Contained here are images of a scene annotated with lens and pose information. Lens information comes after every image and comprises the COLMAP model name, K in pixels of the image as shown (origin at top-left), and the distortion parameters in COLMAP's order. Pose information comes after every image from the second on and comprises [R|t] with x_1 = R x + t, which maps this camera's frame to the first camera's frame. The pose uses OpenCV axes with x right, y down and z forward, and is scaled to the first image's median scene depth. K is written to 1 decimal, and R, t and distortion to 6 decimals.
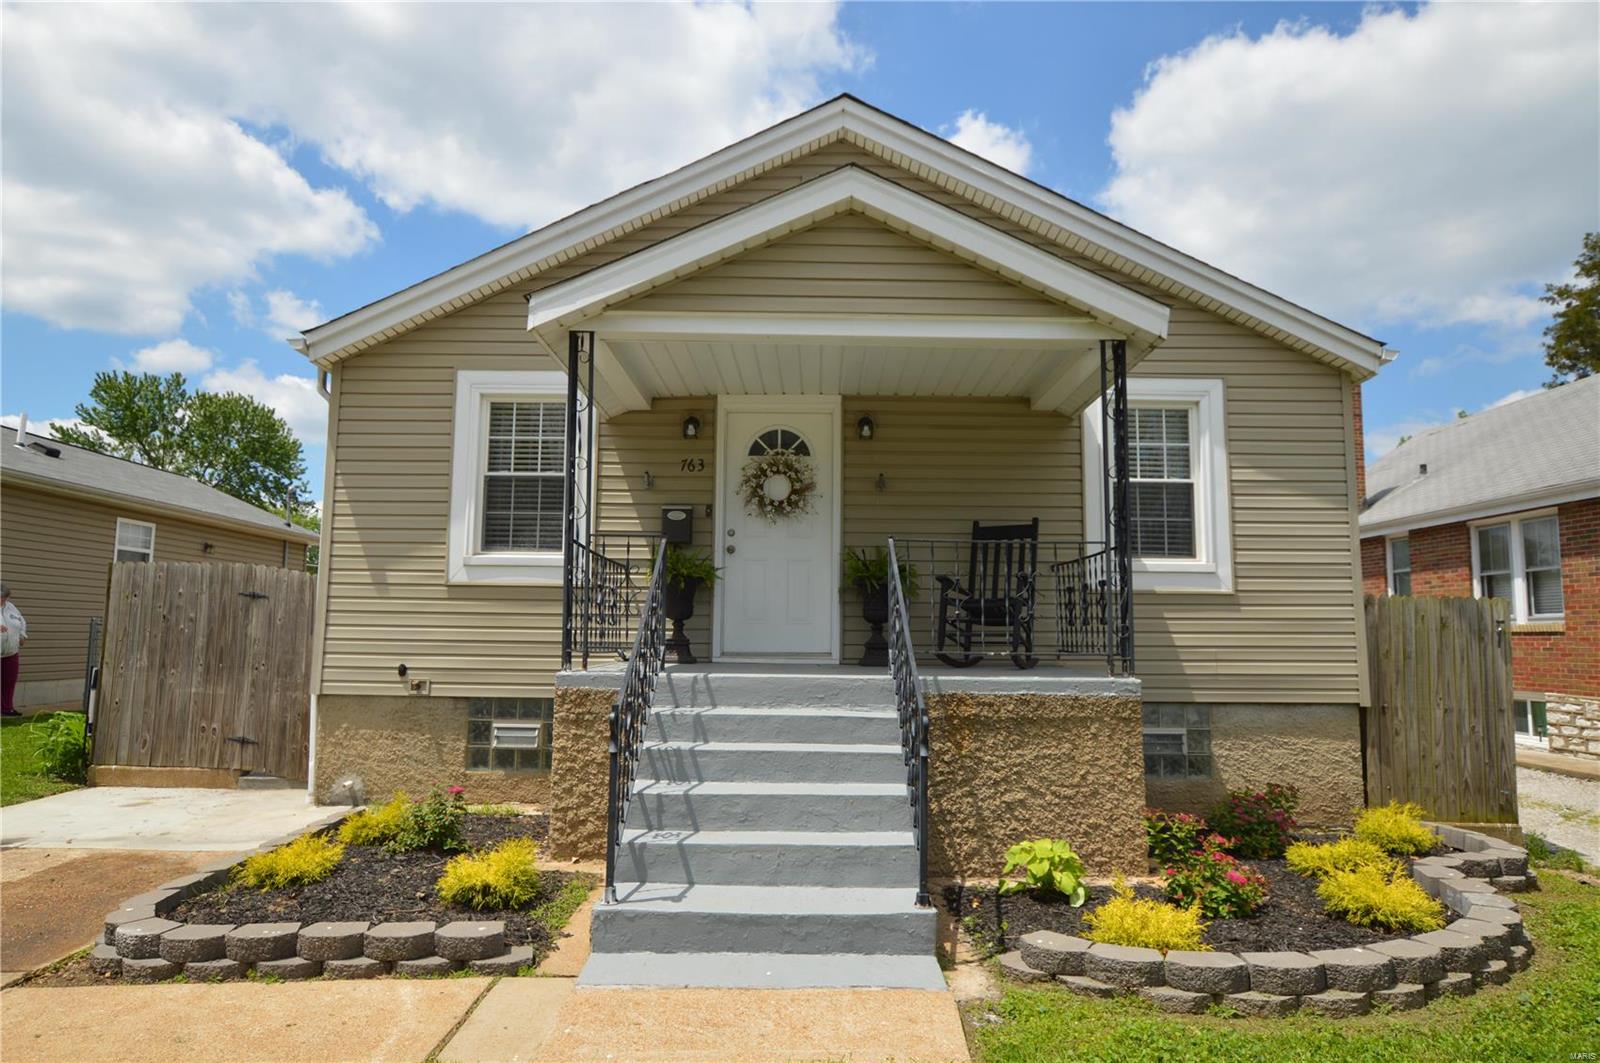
lens RADIAL K [[930.8, 0, 788.5], [0, 930.8, 525.5], [0, 0, 1]] dist [-0.019948, 0.005566]
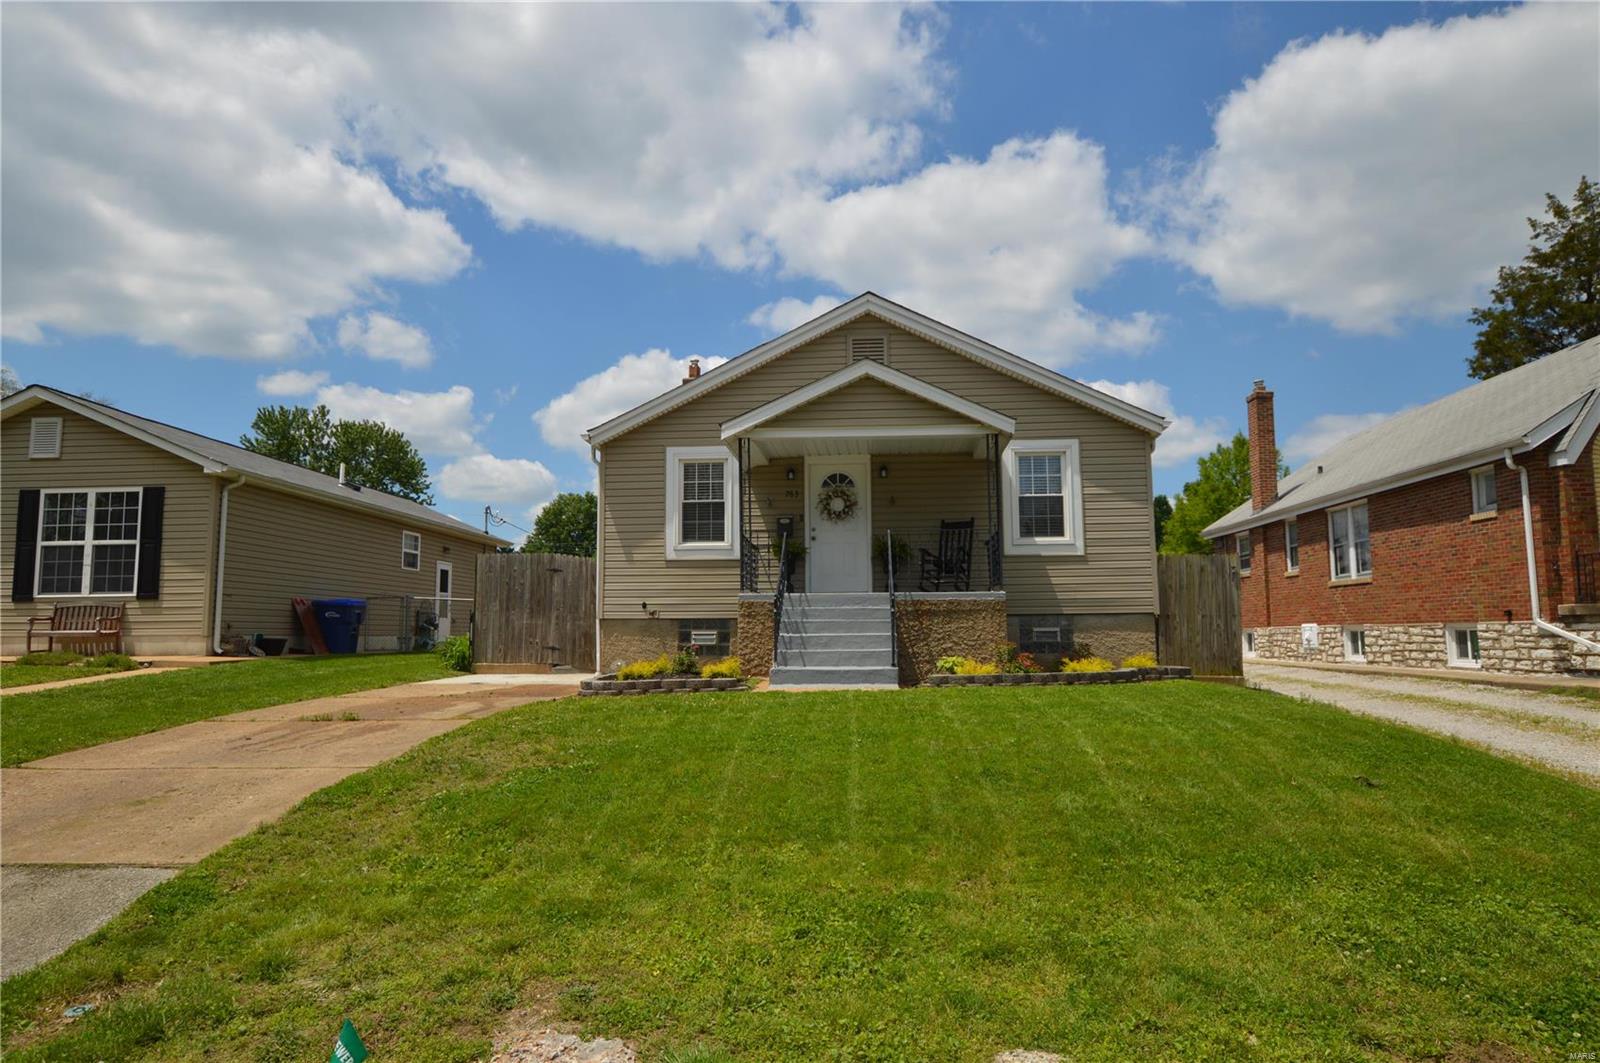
lens RADIAL K [[930.8, 0, 798.9], [0, 930.8, 548.2], [0, 0, 1]] dist [-0.019948, 0.005566]
pose [[0.997855, -0.024222, -0.060820, 0.022920], [0.025866, 0.999317, 0.026402, -0.004291], [0.060139, -0.027918, 0.997800, -0.884205]]
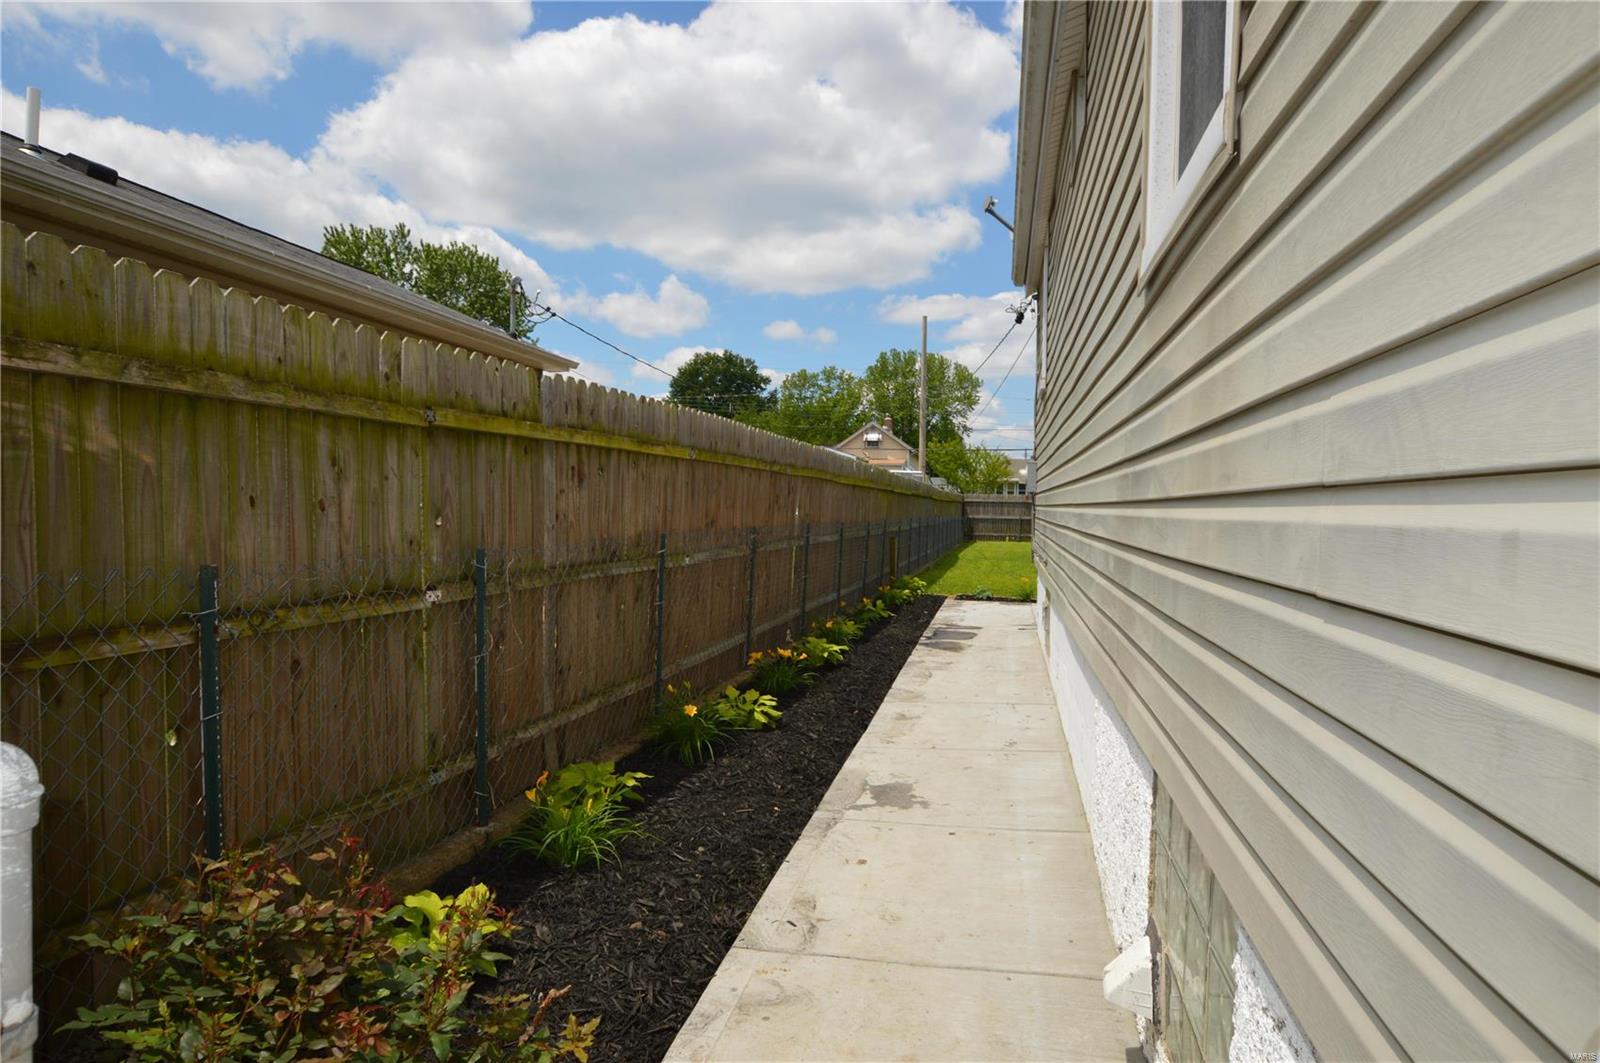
lens RADIAL K [[930.8, 0, 783.9], [0, 930.8, 537.7], [0, 0, 1]] dist [-0.019948, 0.005566]
pose [[0.974927, 0.009763, -0.222310, -0.483003], [0.024373, 0.988342, 0.150288, 0.118099], [0.221186, -0.151939, 0.963323, 0.893645]]
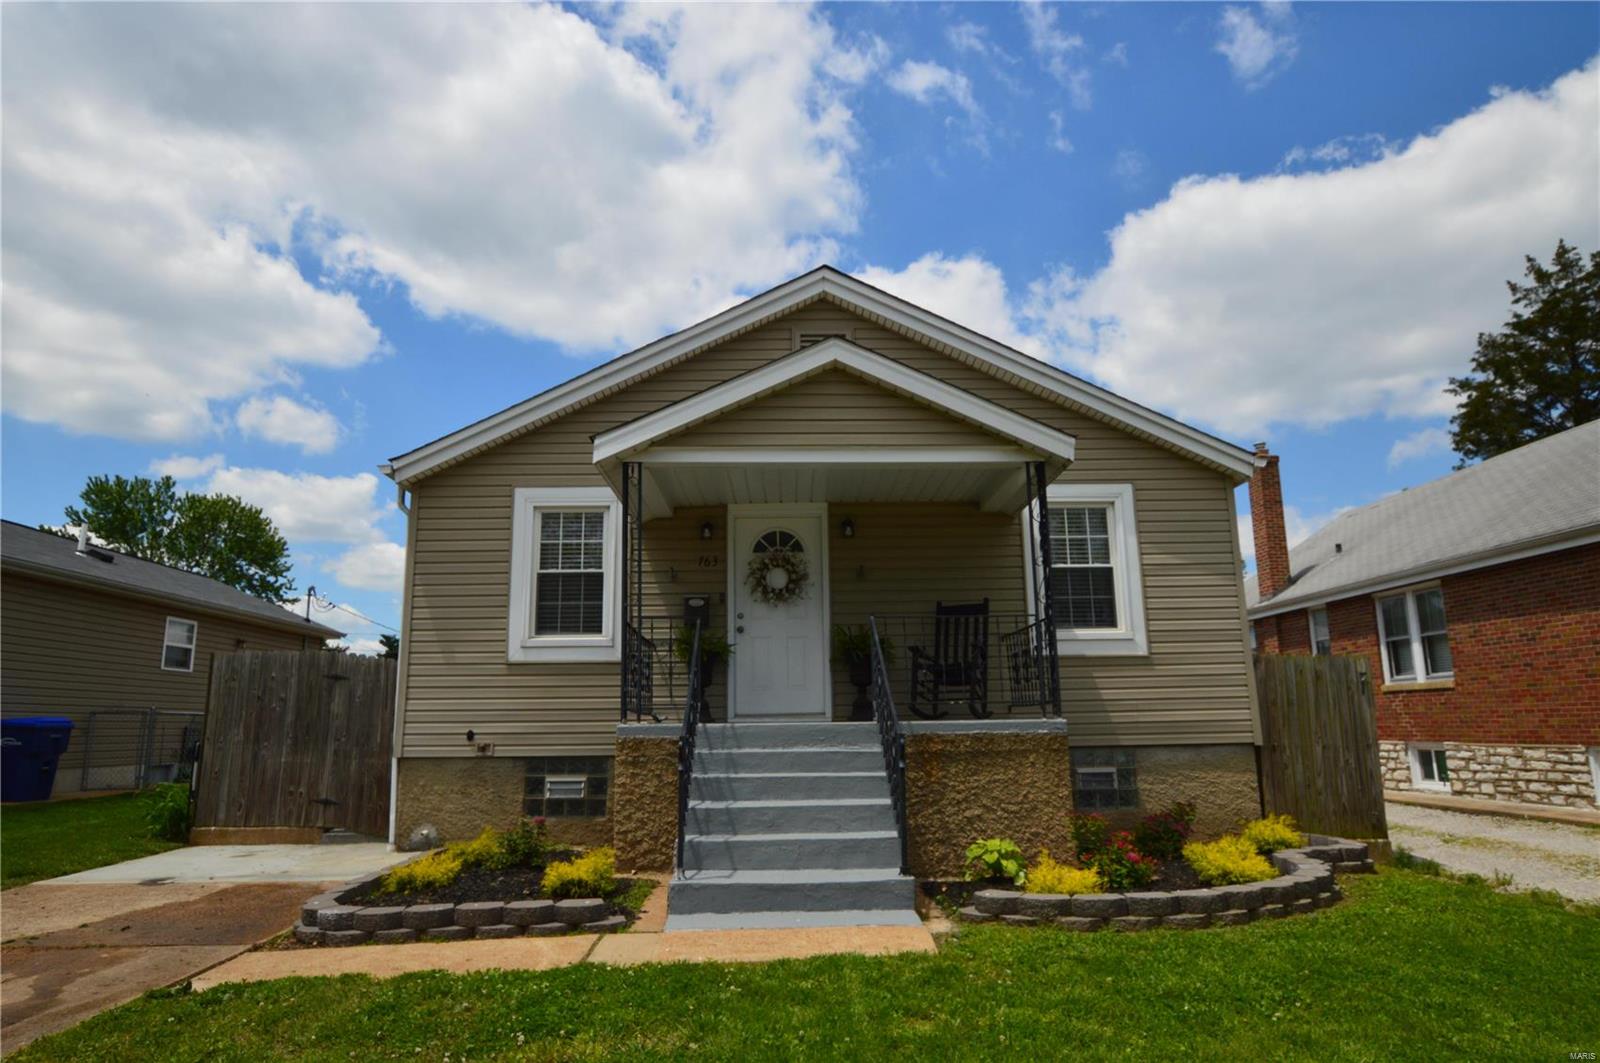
lens RADIAL K [[930.8, 0, 787.6], [0, 930.8, 535.6], [0, 0, 1]] dist [-0.019948, 0.005566]
pose [[0.999390, -0.019336, 0.029091, -0.033381], [0.021693, 0.996313, -0.083008, 0.006016], [-0.027379, 0.083589, 0.996124, -0.230959]]
